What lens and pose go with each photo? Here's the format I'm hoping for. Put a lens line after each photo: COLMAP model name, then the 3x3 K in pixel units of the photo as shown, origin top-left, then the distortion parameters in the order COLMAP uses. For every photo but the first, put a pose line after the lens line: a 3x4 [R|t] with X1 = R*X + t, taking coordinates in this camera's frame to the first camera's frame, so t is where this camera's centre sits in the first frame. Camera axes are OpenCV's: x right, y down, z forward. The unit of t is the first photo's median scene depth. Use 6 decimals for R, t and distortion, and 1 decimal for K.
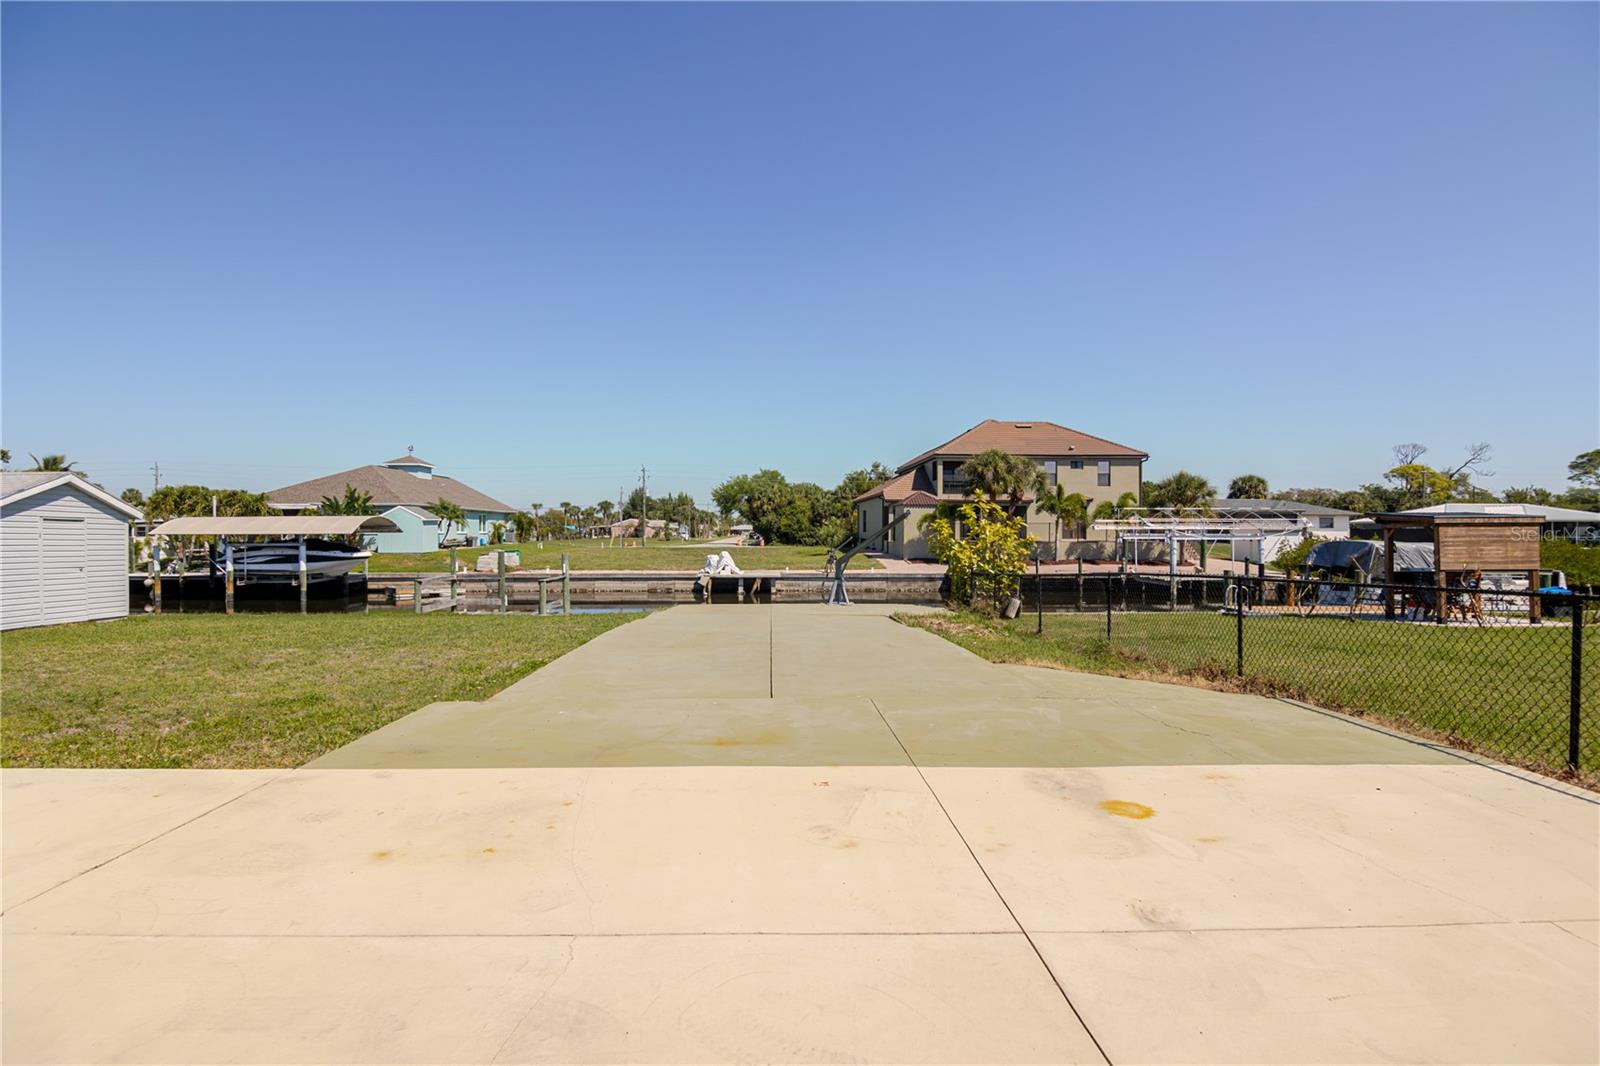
lens RADIAL K [[730.3, 0, 800.0], [0, 730.3, 533.0], [0, 0, 1]] dist [-0.004415, -0.000479]
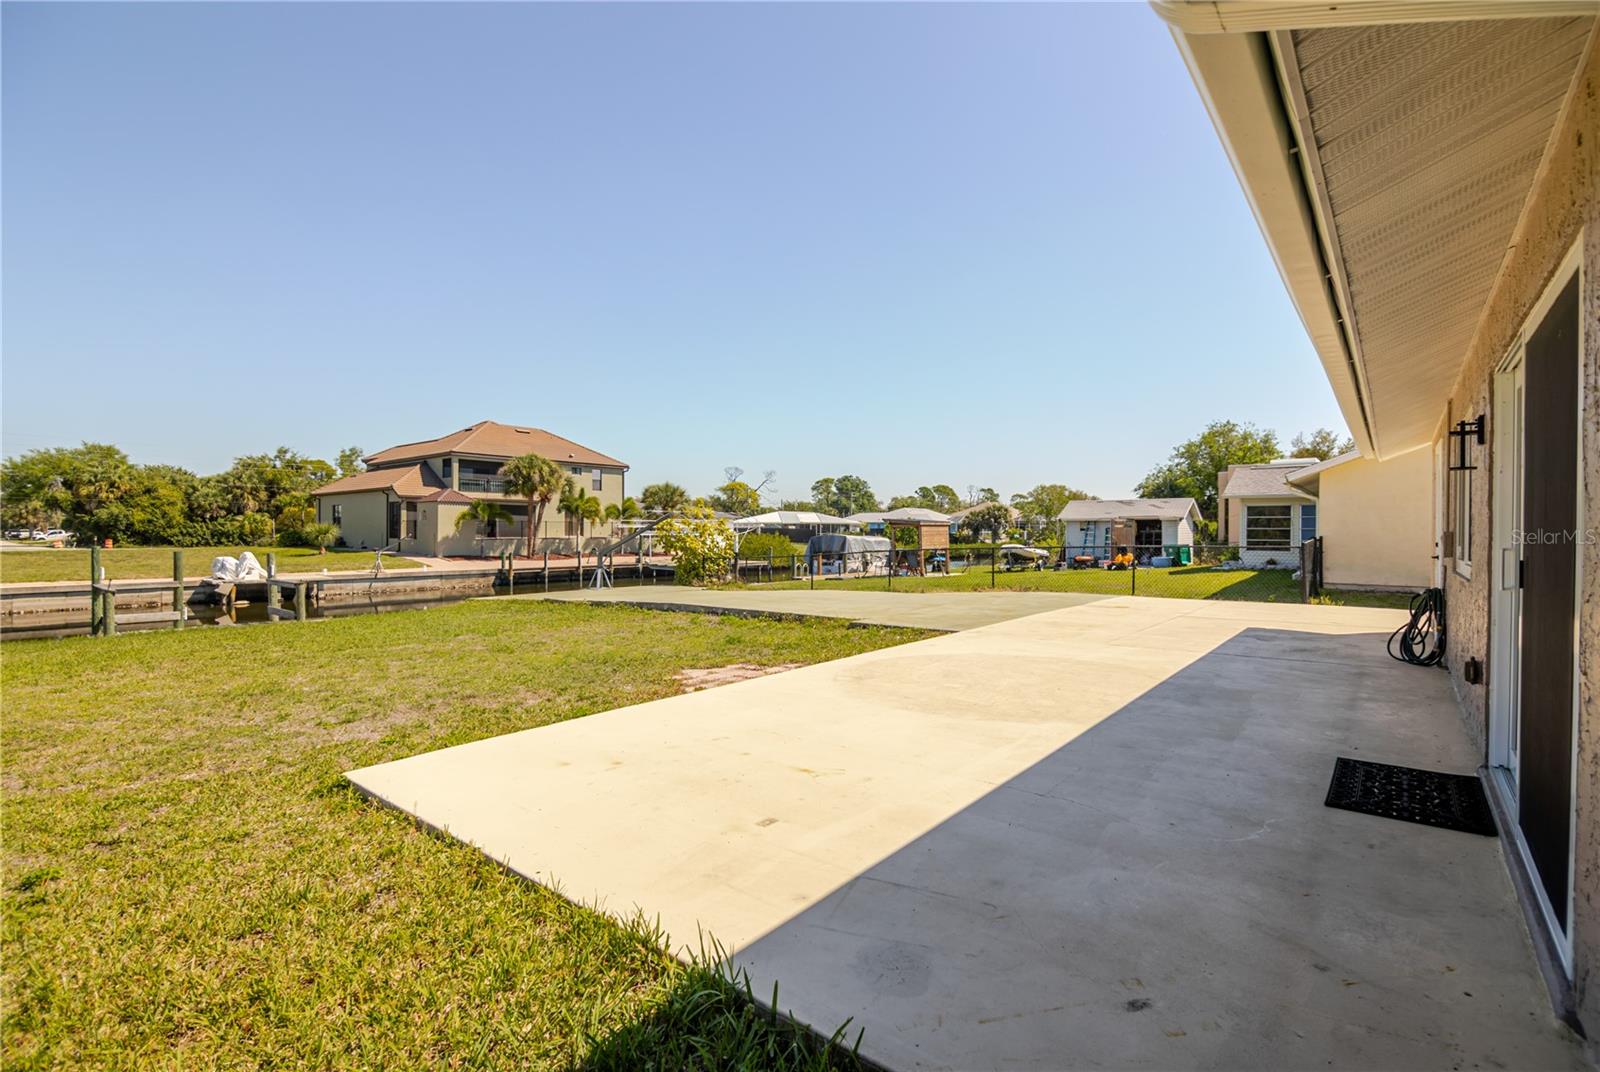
lens RADIAL K [[730.3, 0, 800.0], [0, 730.3, 536.0], [0, 0, 1]] dist [-0.004415, -0.000479]
pose [[0.660243, -0.003605, 0.751043, -0.248277], [-0.000890, 0.999984, 0.005583, 0.001520], [-0.751051, -0.004354, 0.660229, -0.014067]]
